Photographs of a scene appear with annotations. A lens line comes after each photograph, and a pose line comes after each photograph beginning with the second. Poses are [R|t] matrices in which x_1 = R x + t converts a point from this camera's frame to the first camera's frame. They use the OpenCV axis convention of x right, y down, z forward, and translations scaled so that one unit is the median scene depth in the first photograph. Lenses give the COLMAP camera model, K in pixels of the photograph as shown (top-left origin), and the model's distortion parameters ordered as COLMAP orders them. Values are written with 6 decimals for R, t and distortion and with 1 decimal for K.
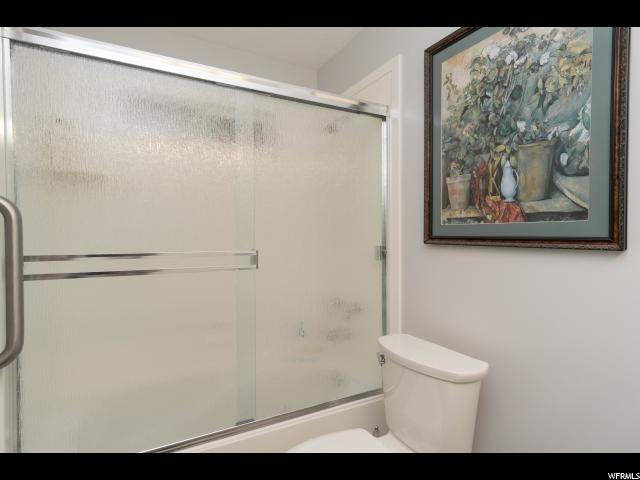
lens RADIAL K [[342.8, 0, 320.9], [0, 342.8, 239.9], [0, 0, 1]] dist [0.009402, 0.000218]
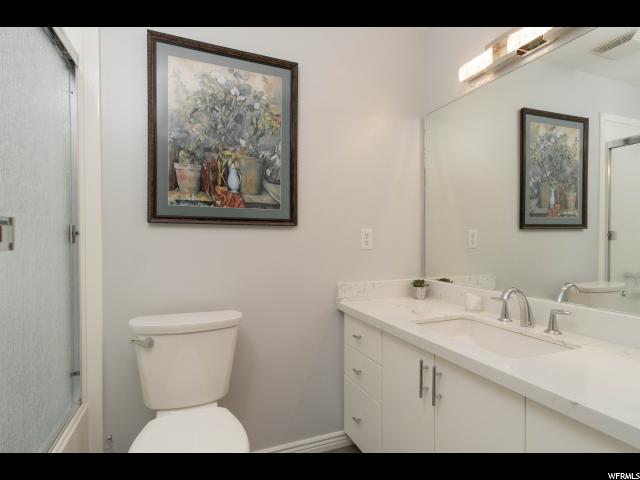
lens RADIAL K [[342.8, 0, 321.9], [0, 342.8, 241.8], [0, 0, 1]] dist [0.009402, 0.000218]
pose [[0.102550, -0.002440, 0.994725, -0.799996], [0.012284, 0.999924, 0.001186, 0.090410], [-0.994652, 0.012097, 0.102572, 0.490470]]
